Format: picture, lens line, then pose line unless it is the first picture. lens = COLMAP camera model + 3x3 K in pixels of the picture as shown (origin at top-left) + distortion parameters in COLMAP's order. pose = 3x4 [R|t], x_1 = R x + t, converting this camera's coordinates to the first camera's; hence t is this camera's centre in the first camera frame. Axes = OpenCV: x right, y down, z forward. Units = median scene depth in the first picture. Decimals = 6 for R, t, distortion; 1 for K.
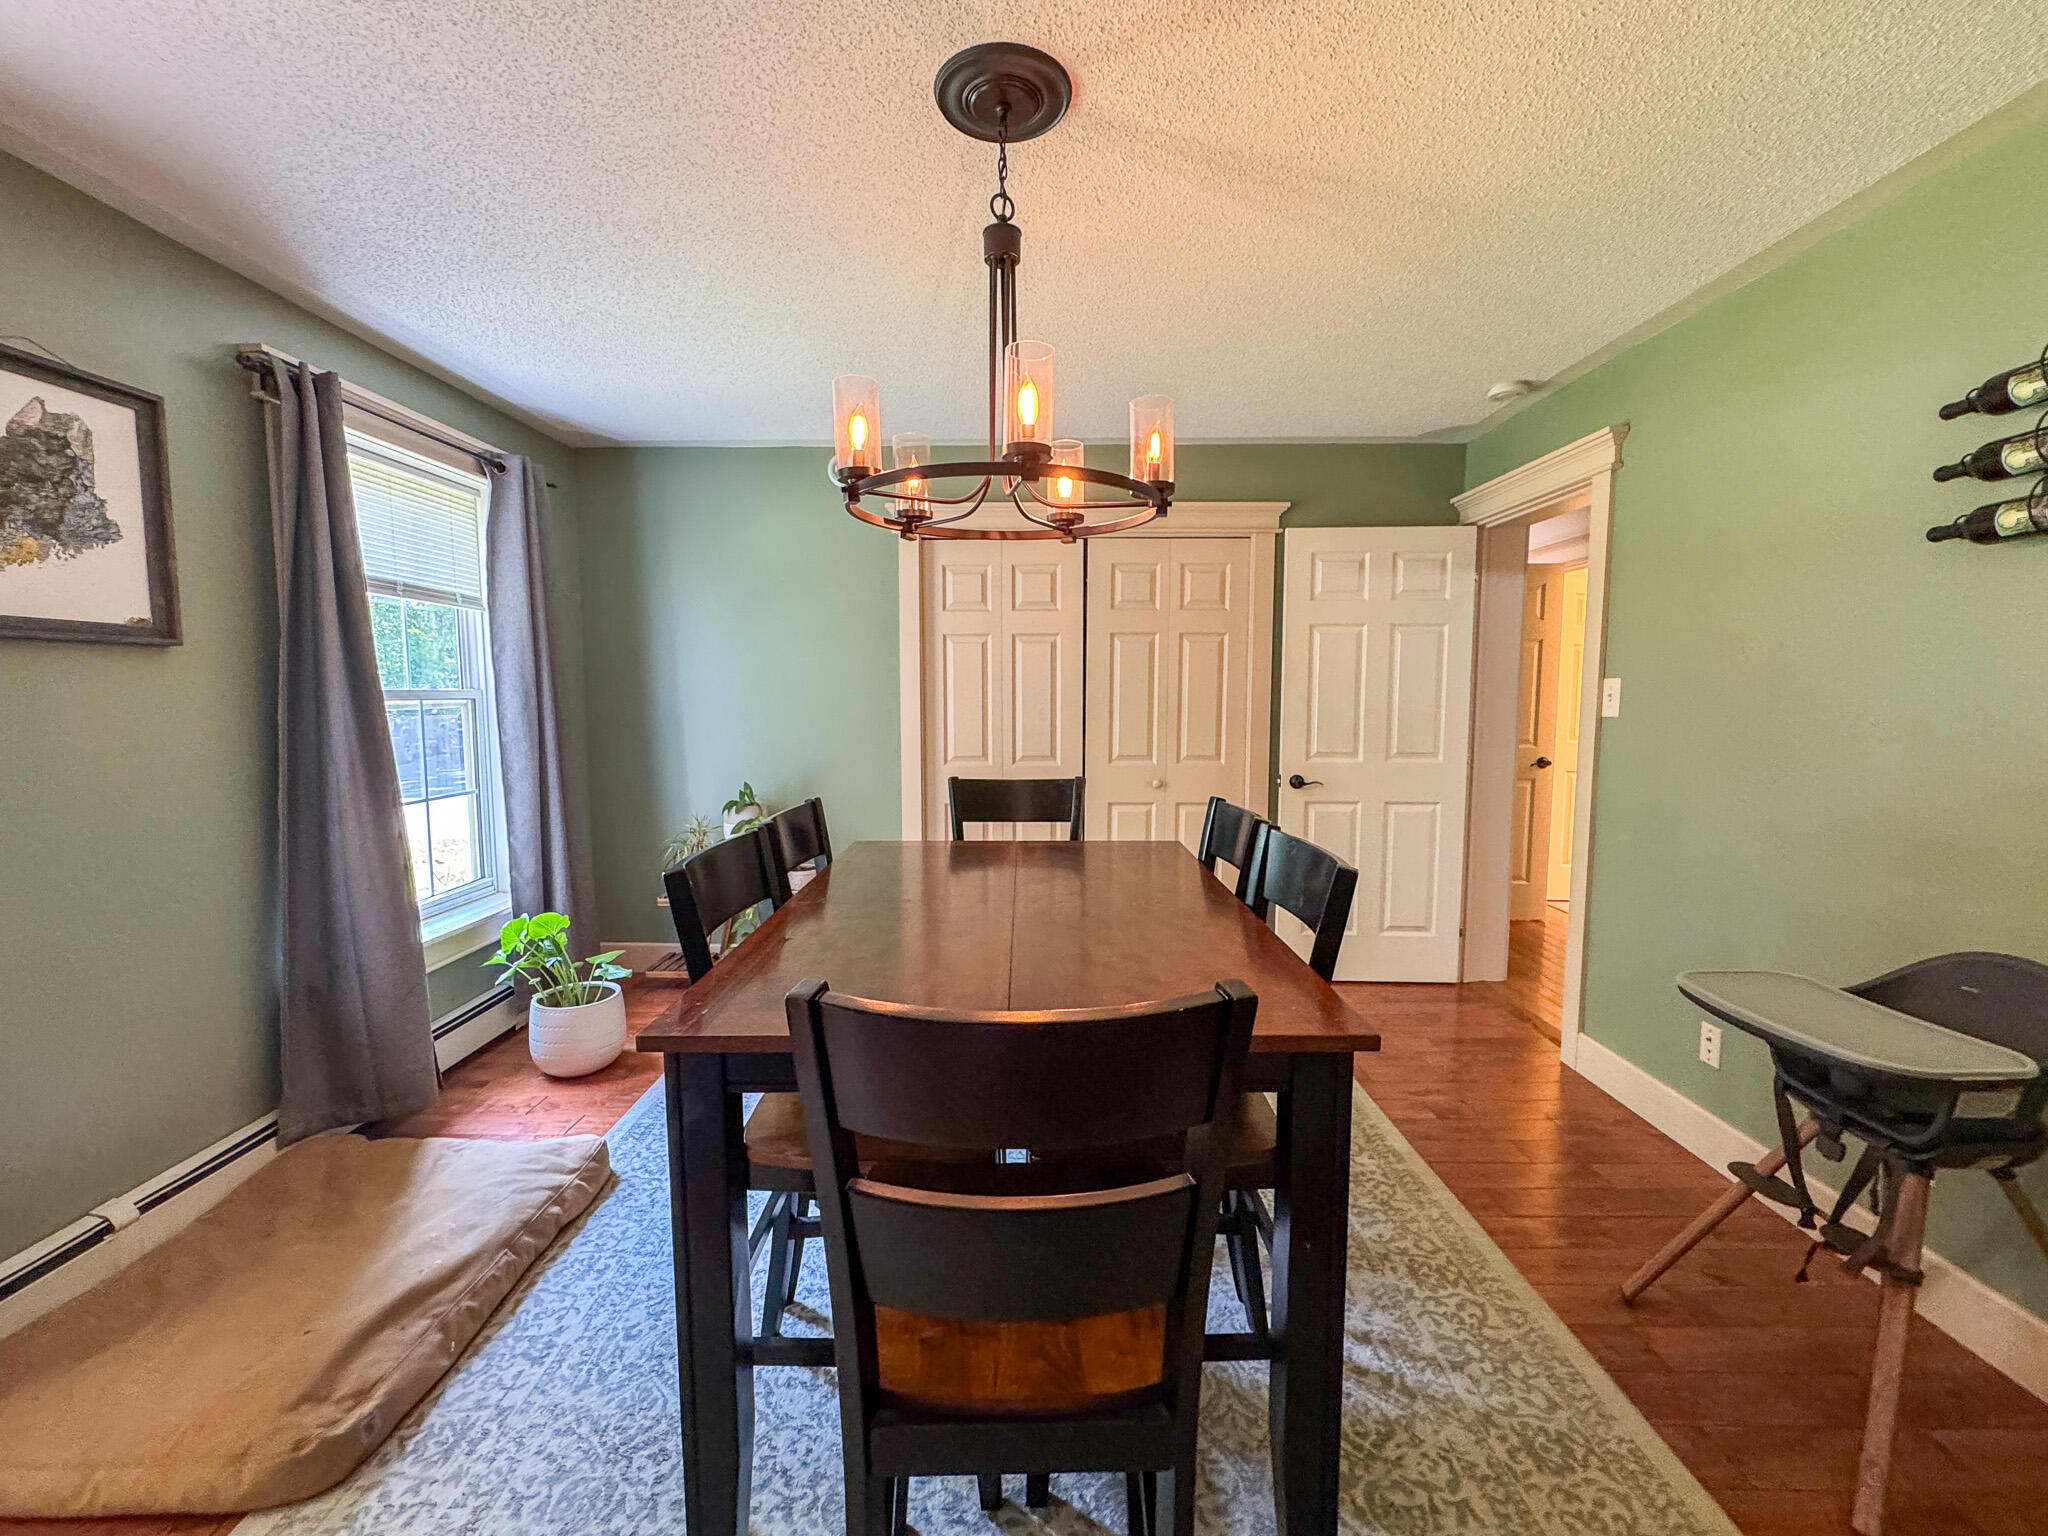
lens RADIAL K [[841.4, 0, 1030.8], [0, 841.4, 766.9], [0, 0, 1]] dist [-0.001365, -0.000018]
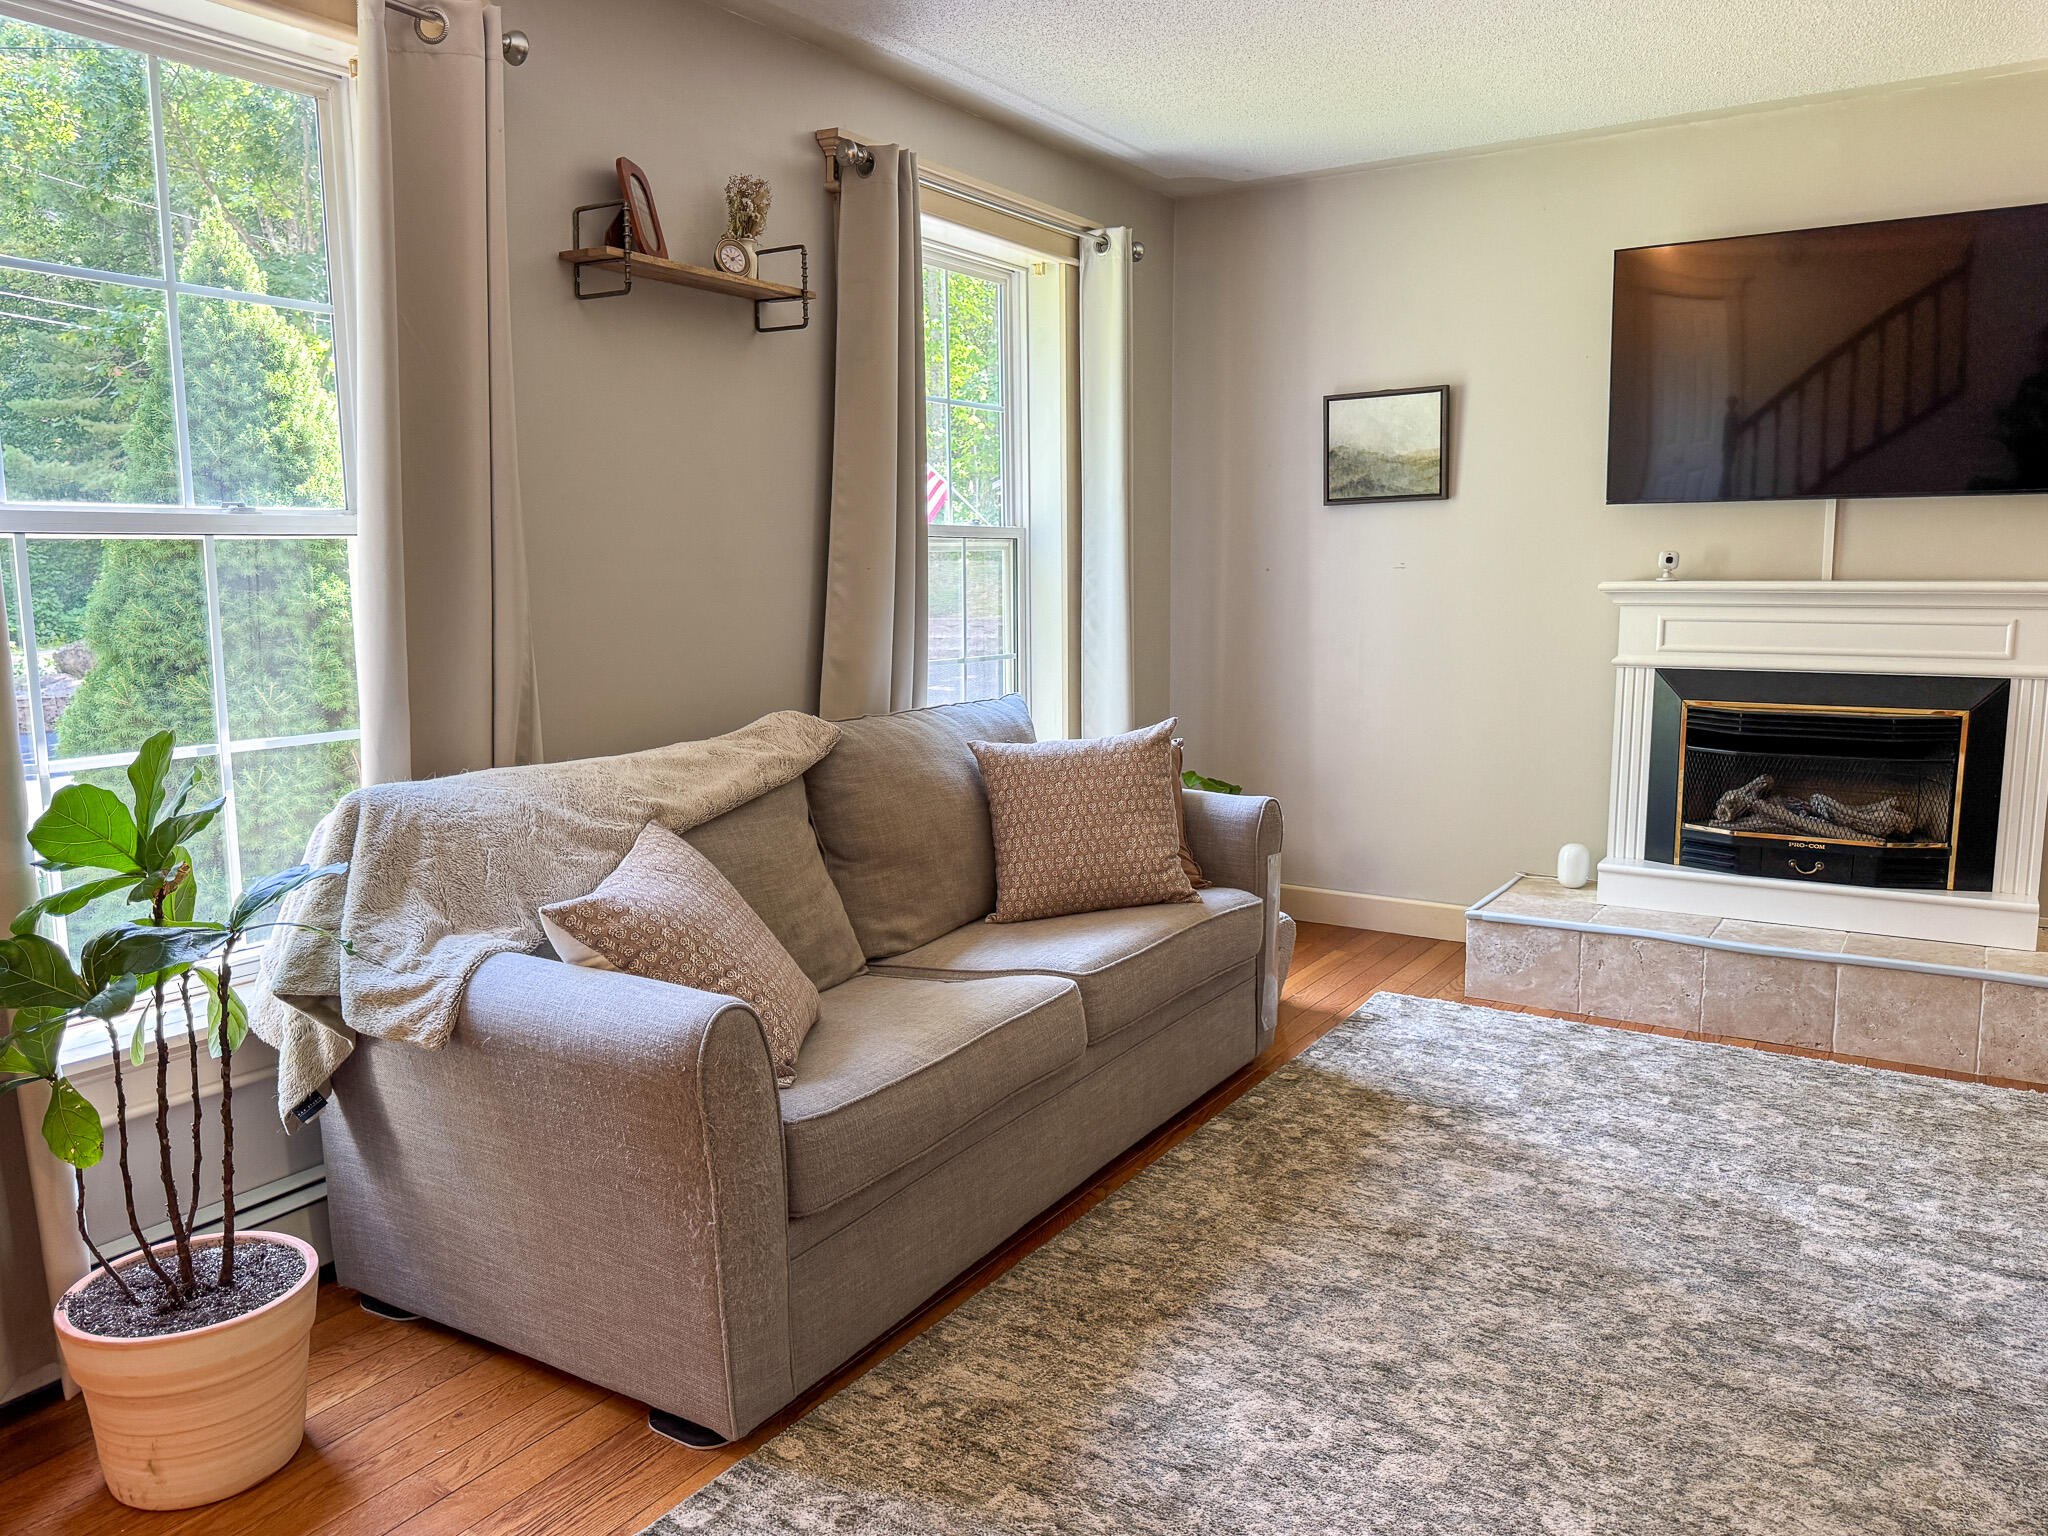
lens RADIAL K [[1436.5, 0, 1028.8], [0, 1436.5, 766.5], [0, 0, 1]] dist [0.002139, 0.000287]
pose [[0.826871, 0.080654, -0.556578, 0.090236], [-0.061490, 0.996695, 0.053079, 0.050050], [0.559020, -0.009665, 0.829098, -0.088679]]
